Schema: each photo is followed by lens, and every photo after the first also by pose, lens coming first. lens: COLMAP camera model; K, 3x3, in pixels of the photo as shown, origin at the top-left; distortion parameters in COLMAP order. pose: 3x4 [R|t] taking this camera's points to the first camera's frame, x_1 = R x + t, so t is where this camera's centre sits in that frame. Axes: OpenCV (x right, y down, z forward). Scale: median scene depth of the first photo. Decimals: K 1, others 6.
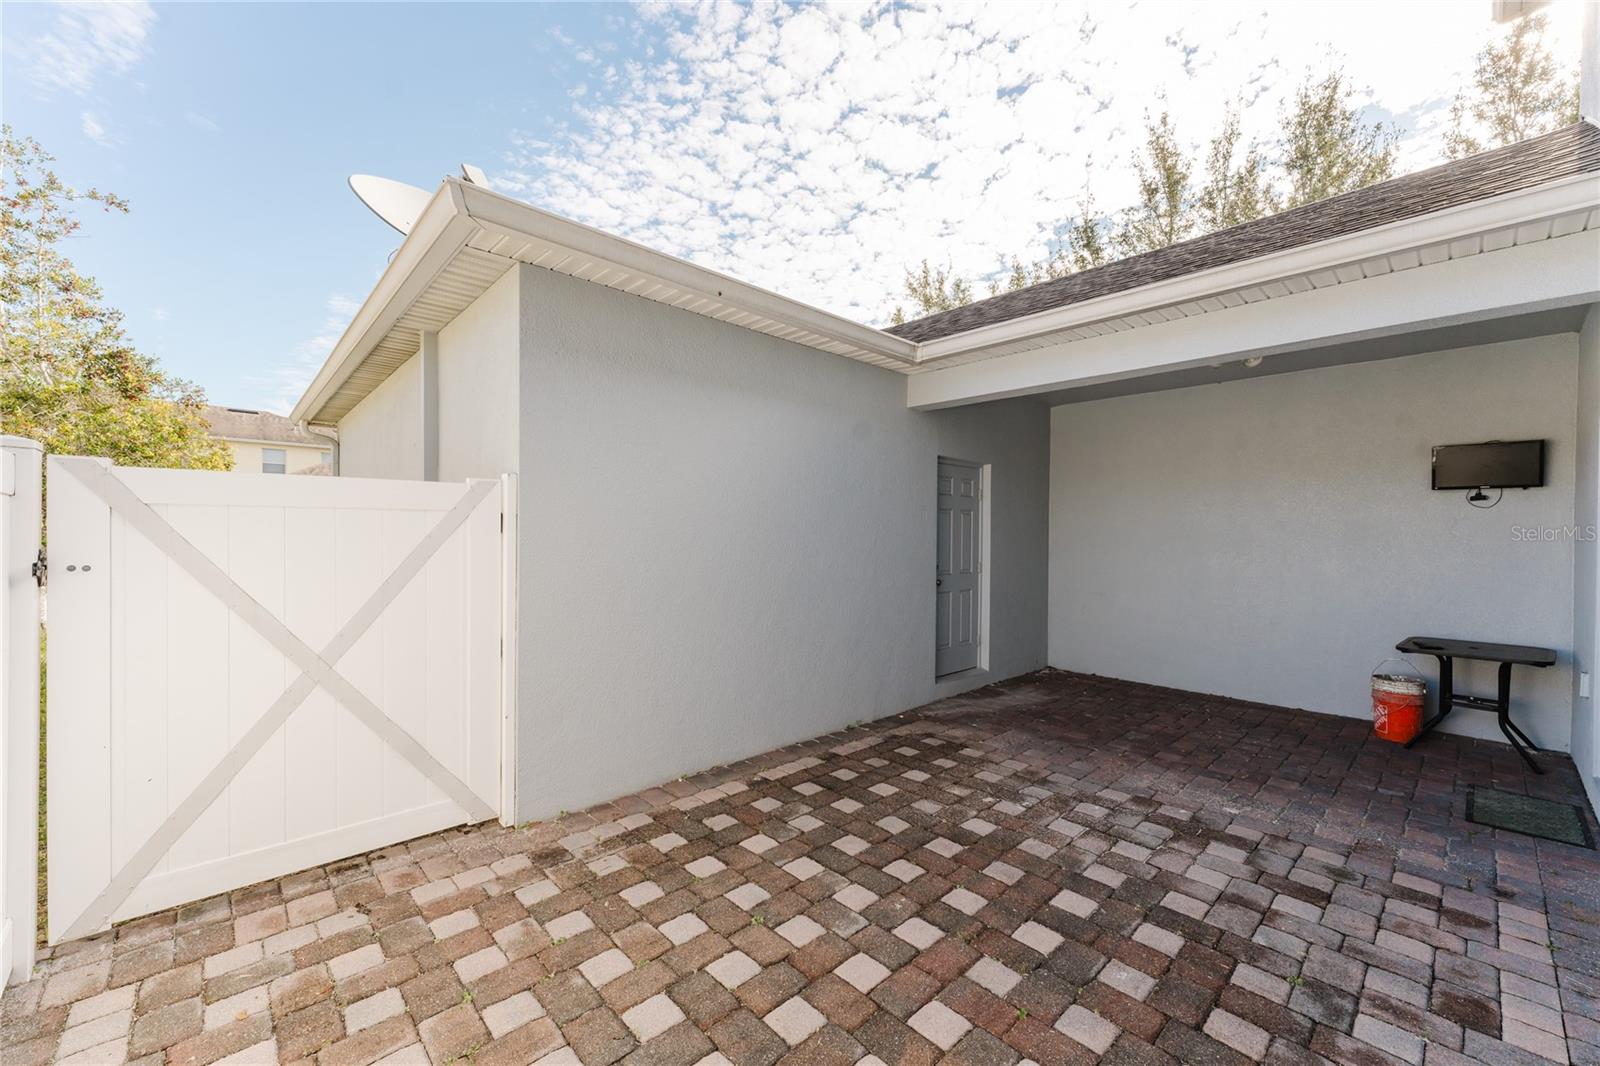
lens RADIAL K [[636.0, 0, 800.0], [0, 636.0, 534.9], [0, 0, 1]] dist [0.000129, 0.000314]
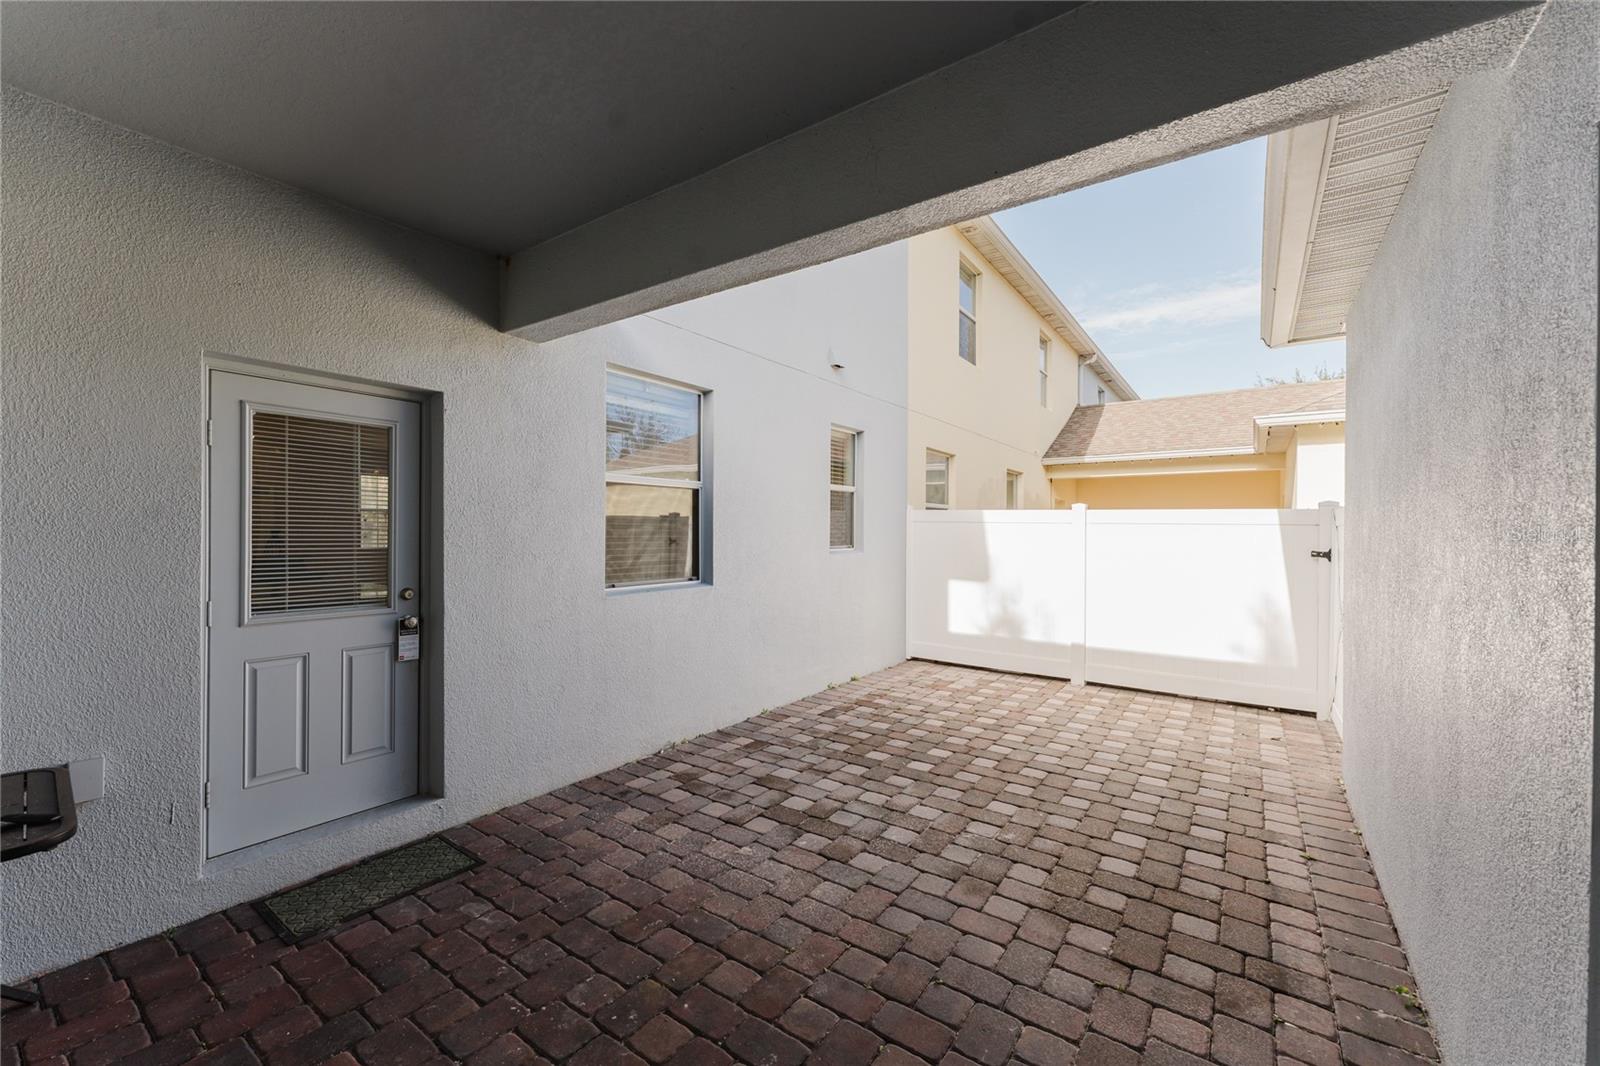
lens RADIAL K [[636.0, 0, 800.5], [0, 636.0, 533.6], [0, 0, 1]] dist [0.000129, 0.000314]
pose [[-0.978366, -0.014370, -0.206384, 0.905785], [-0.015186, 0.999882, 0.002369, 0.000042], [0.206325, 0.005451, -0.978468, 2.125556]]
